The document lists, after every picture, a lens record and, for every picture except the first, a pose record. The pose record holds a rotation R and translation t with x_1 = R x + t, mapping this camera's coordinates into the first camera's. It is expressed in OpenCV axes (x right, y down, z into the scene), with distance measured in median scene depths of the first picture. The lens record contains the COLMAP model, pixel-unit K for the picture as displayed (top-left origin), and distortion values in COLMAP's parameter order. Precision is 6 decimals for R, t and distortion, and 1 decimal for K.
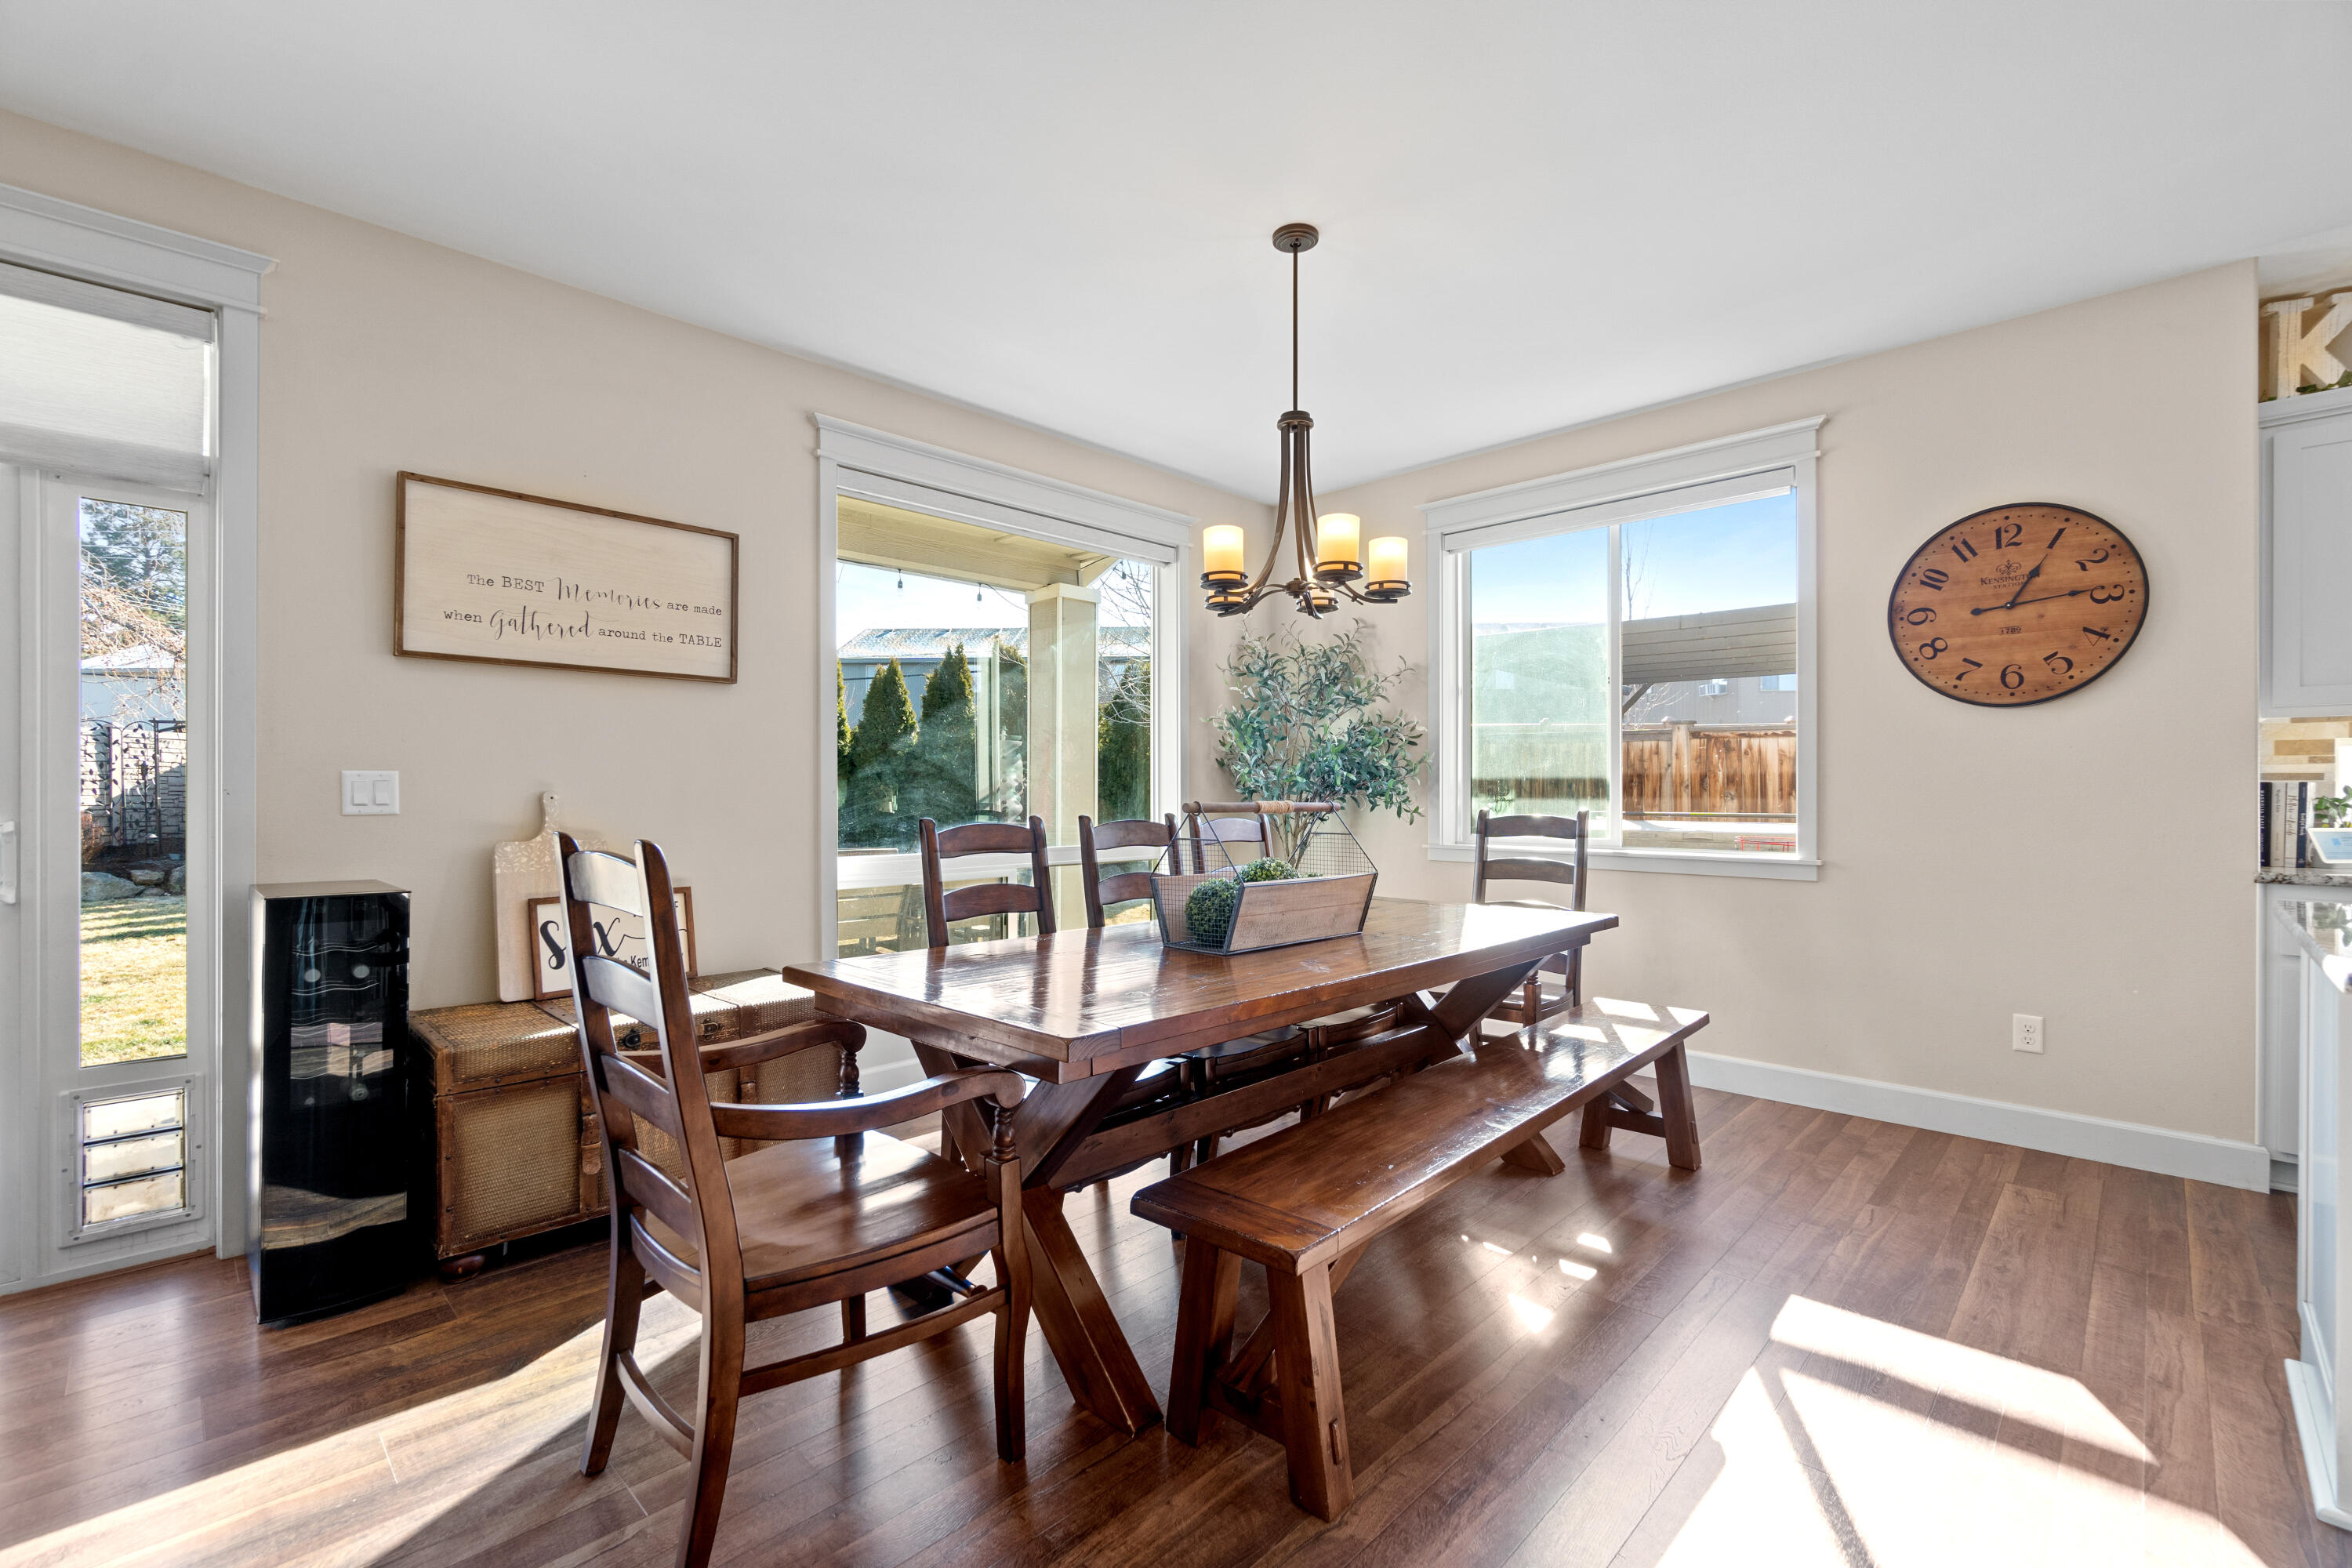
lens RADIAL K [[1017.5, 0, 1139.0], [0, 1017.5, 799.0], [0, 0, 1]] dist [-0.015531, 0.000247]
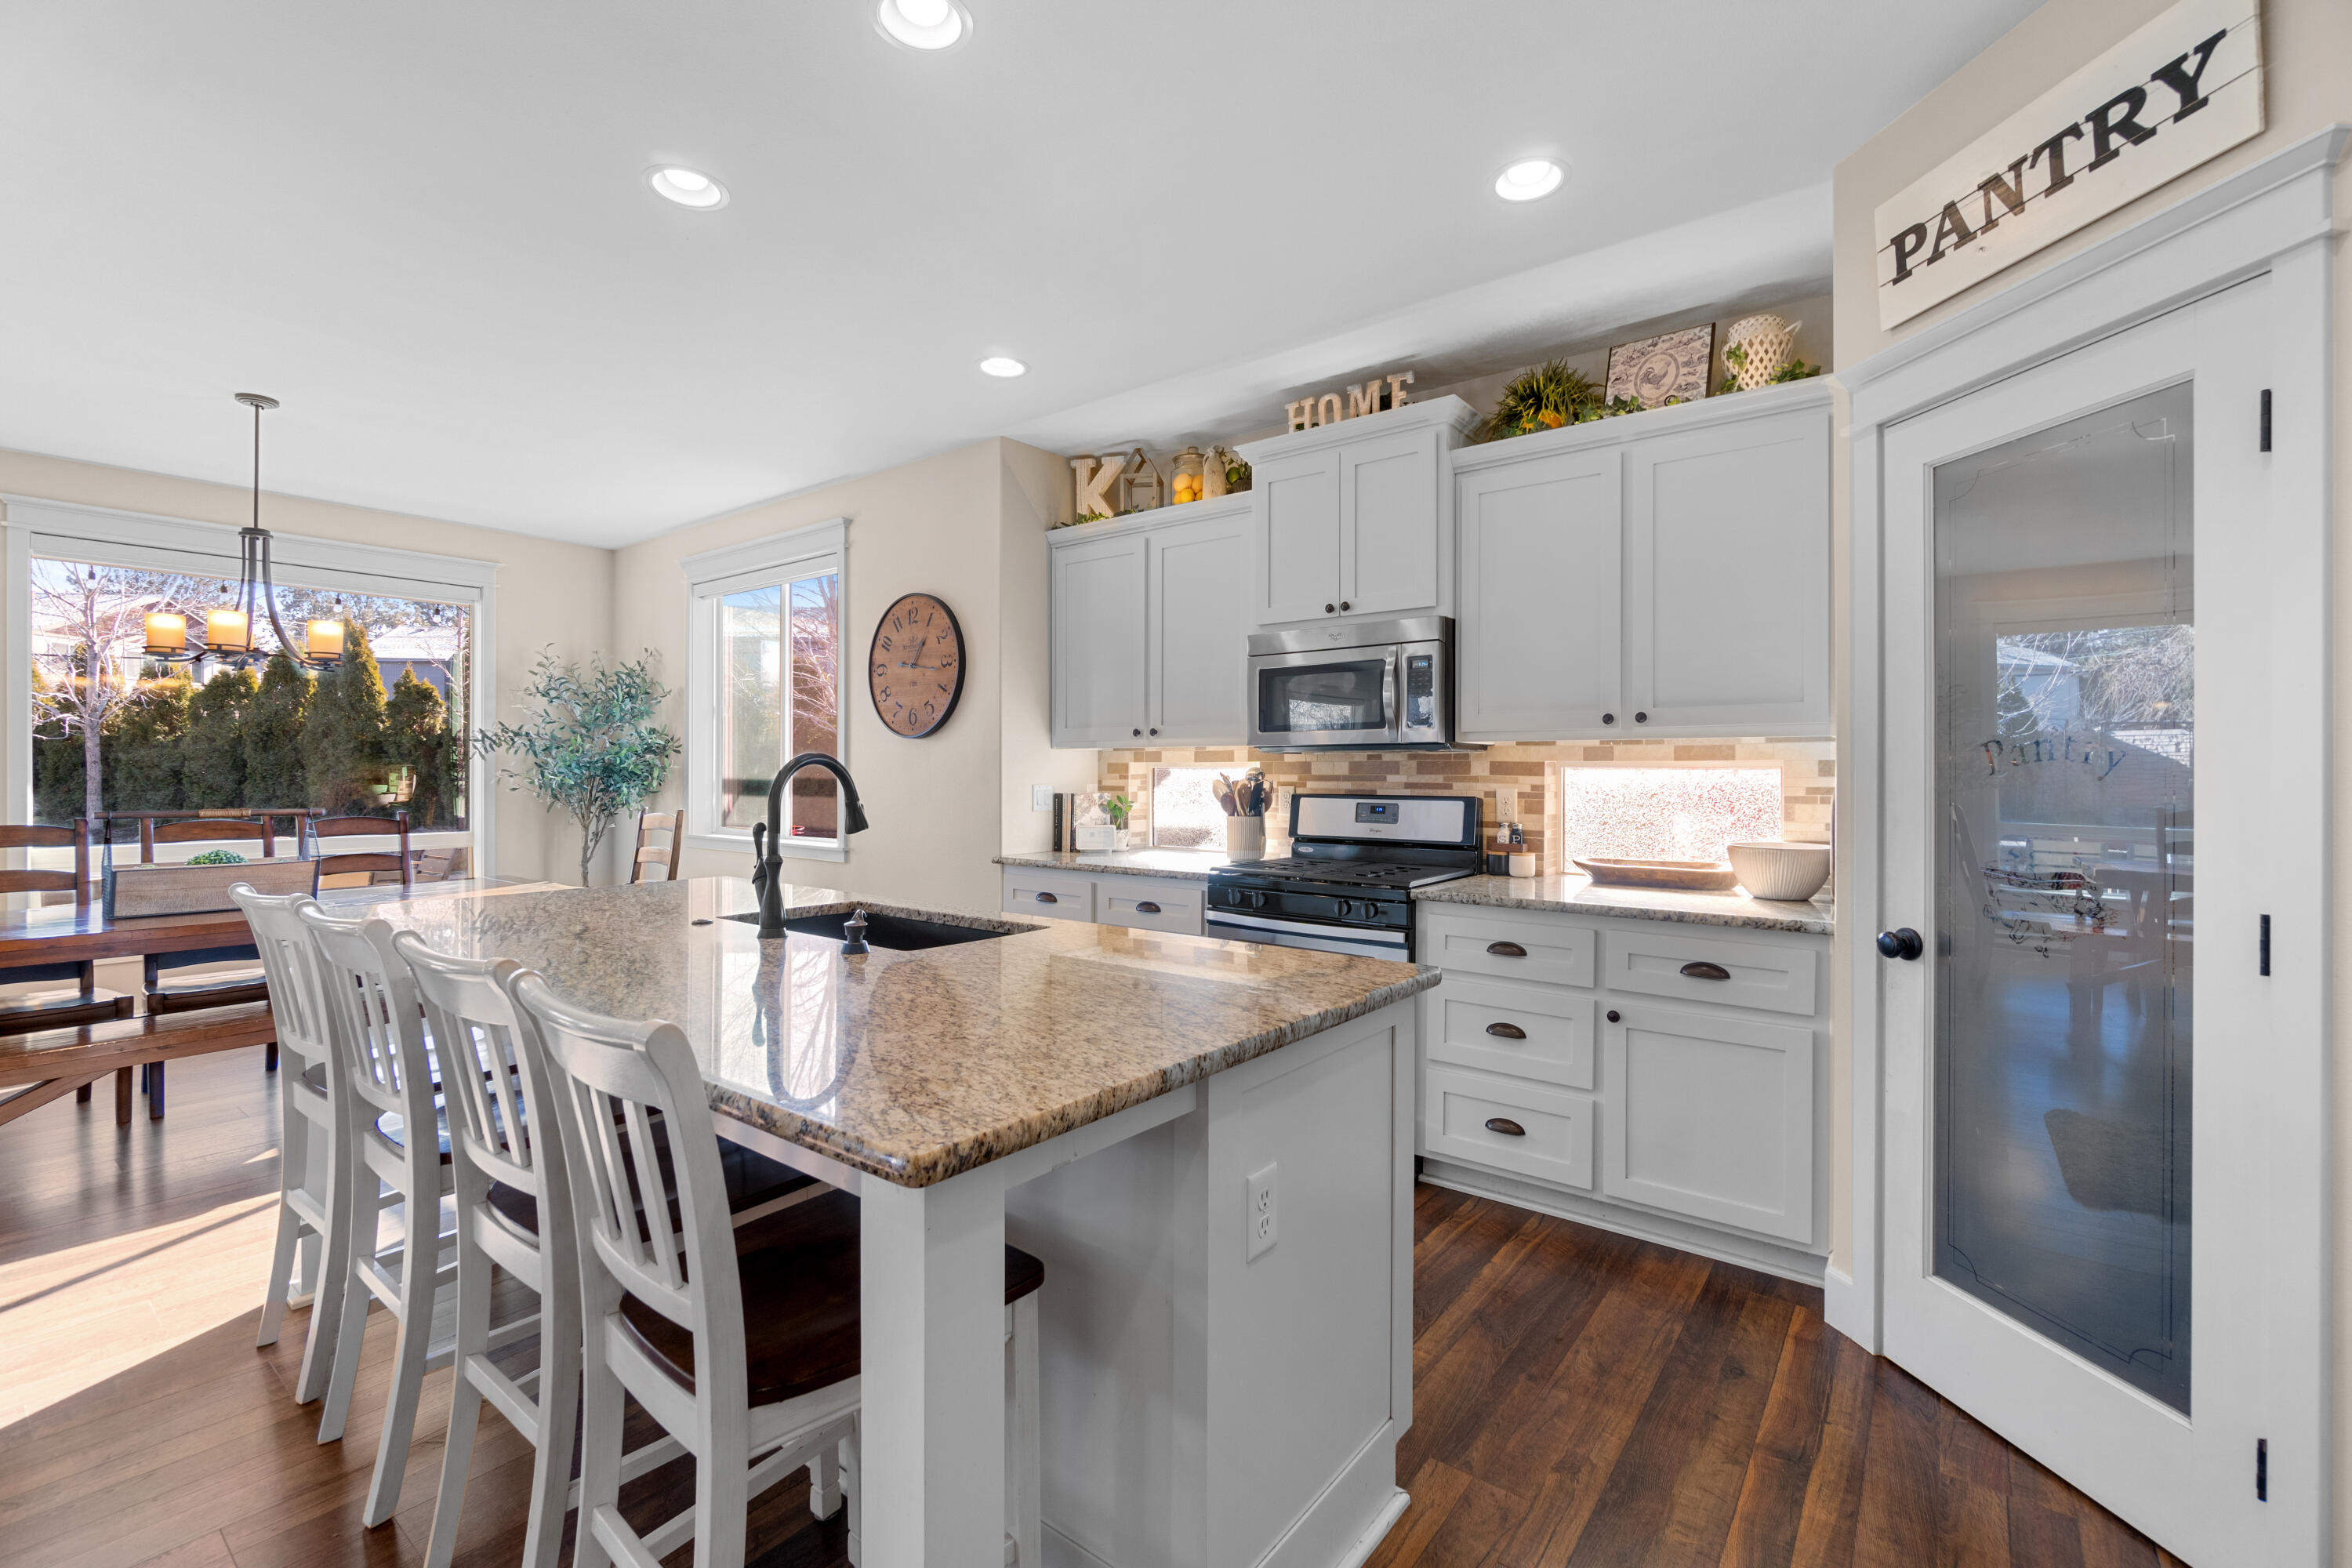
lens RADIAL K [[1016.4, 0, 1174.9], [0, 1016.4, 772.5], [0, 0, 1]] dist [-0.000478, 0.000154]
pose [[0.991778, 0.005911, 0.127831, 1.046949], [-0.005408, 0.999976, -0.004282, -0.039553], [-0.127853, 0.003556, 0.991787, -0.450774]]
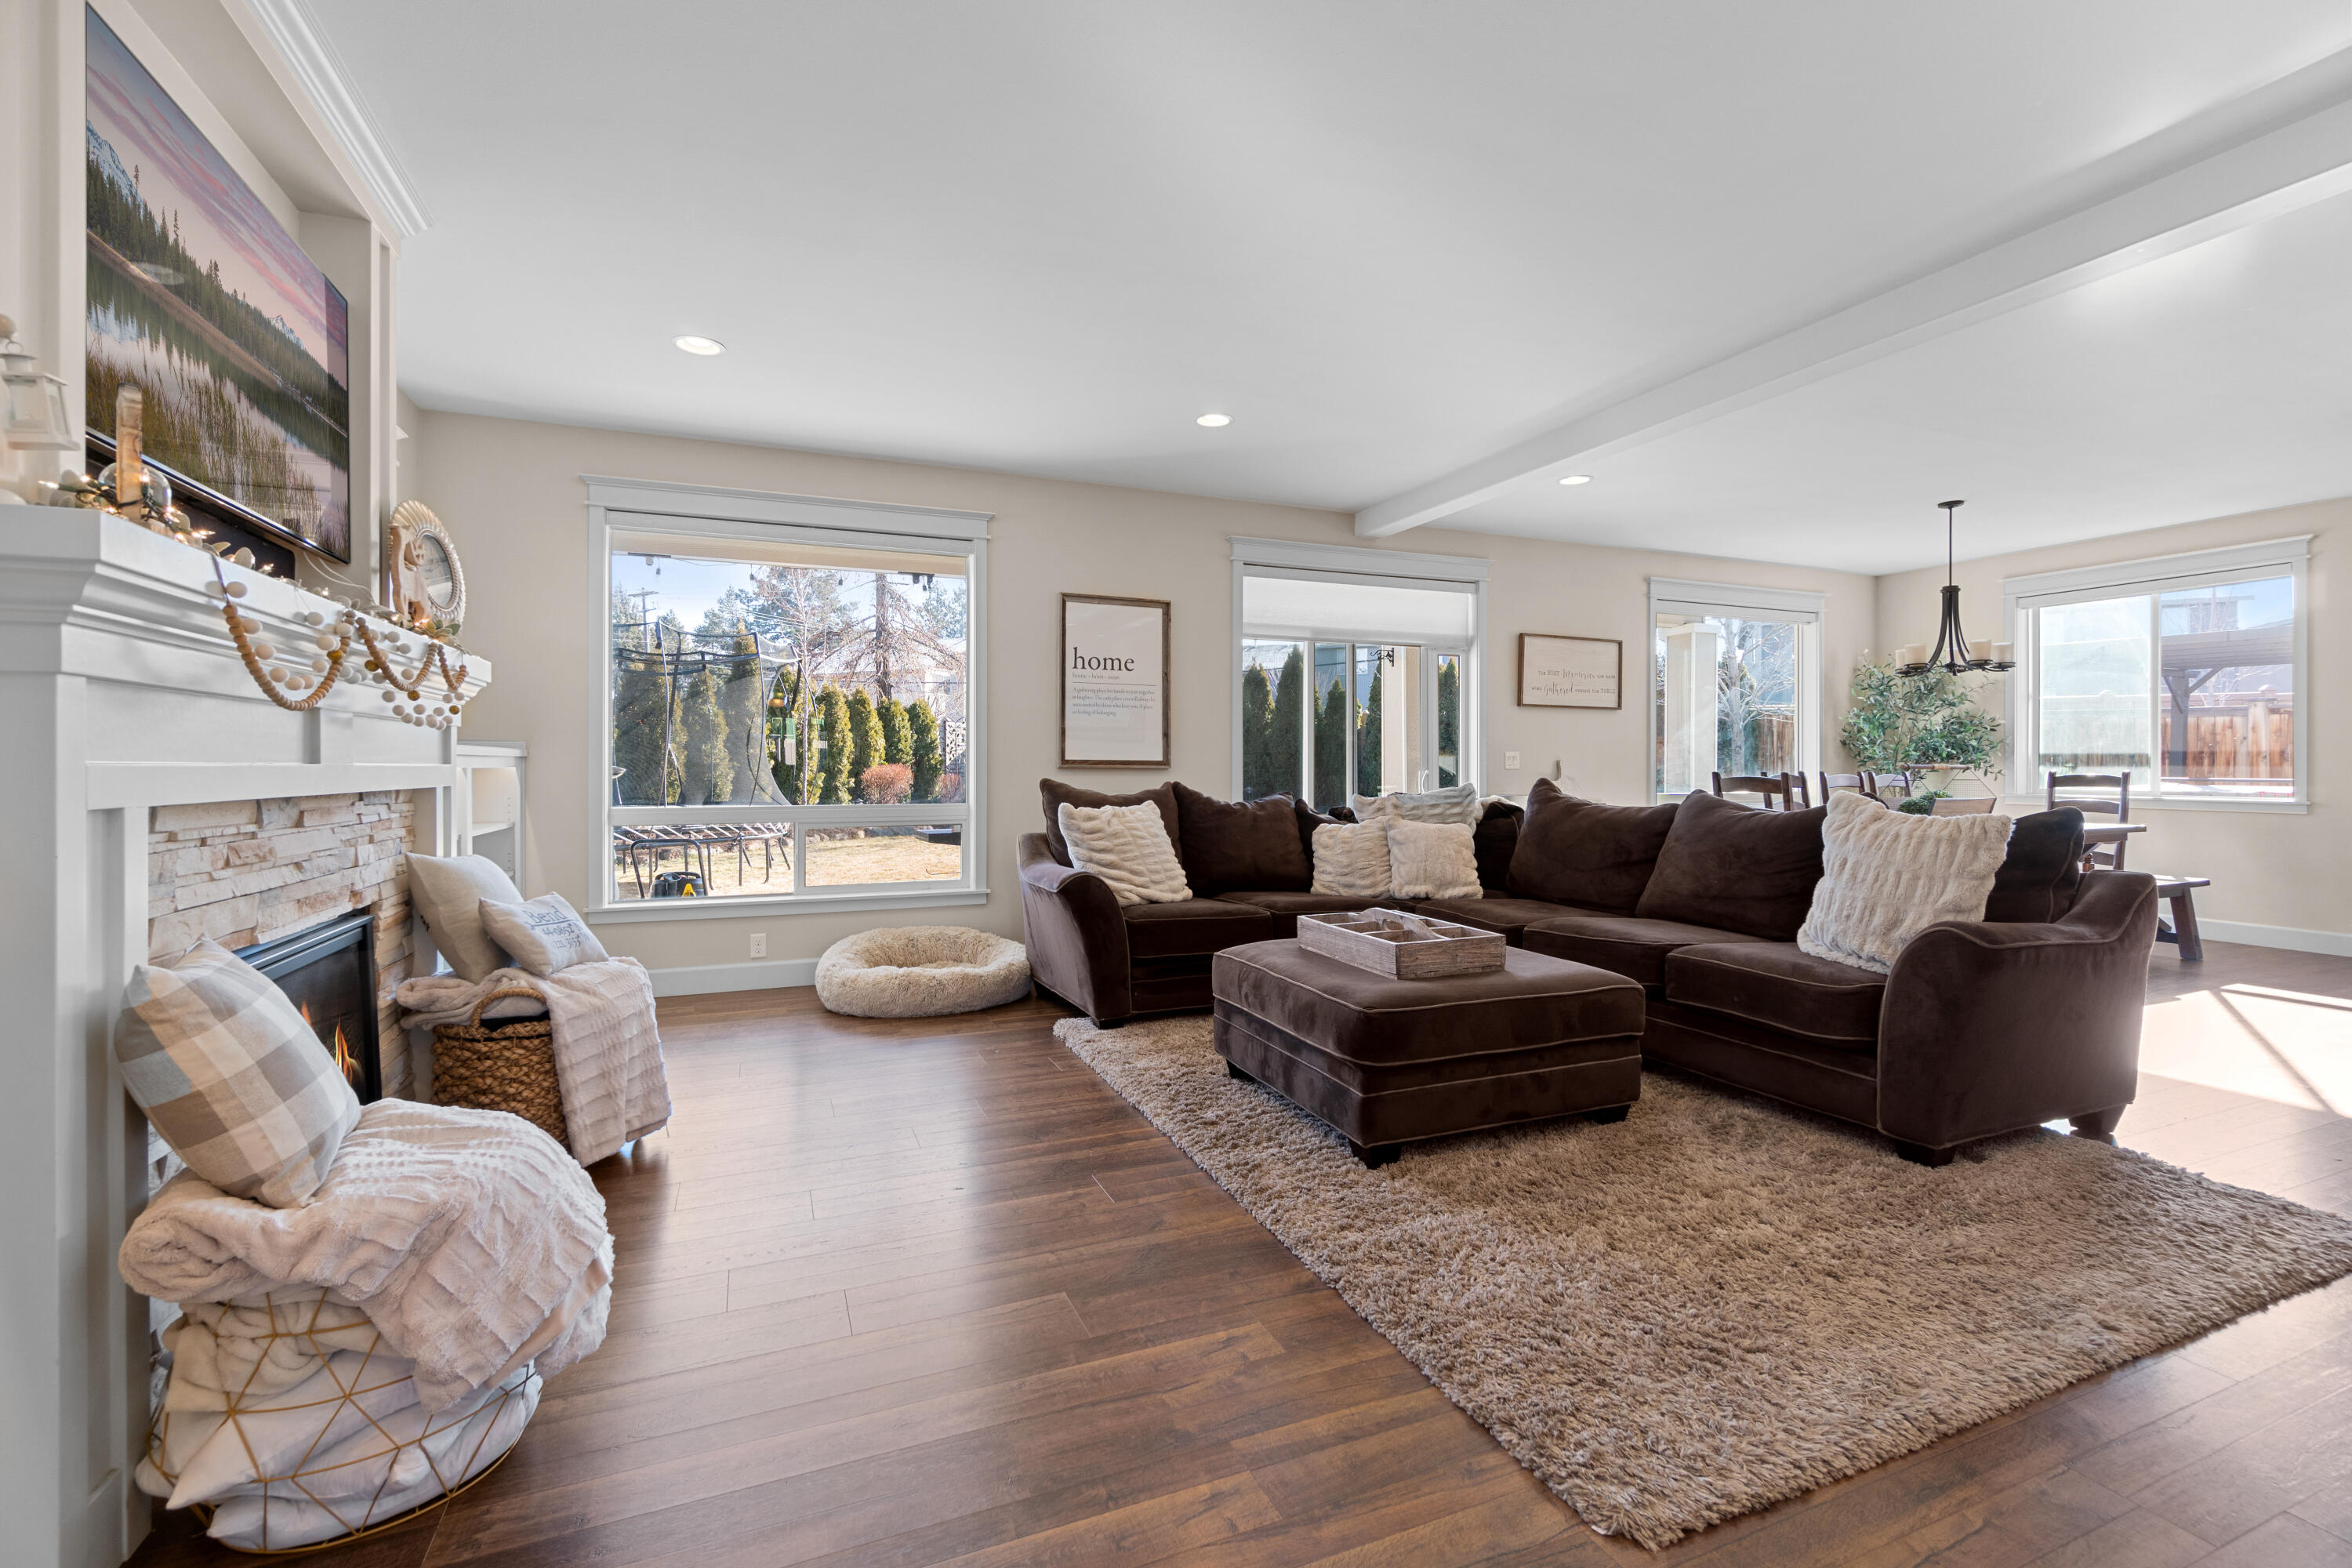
lens RADIAL K [[994.6, 0, 1166.0], [0, 994.6, 757.2], [0, 0, 1]] dist [-0.001836, -0.000285]
pose [[0.927859, -0.000851, -0.372931, -0.519465], [-0.003576, 0.999931, -0.011179, 0.014360], [0.372915, 0.011707, 0.927792, -1.358216]]
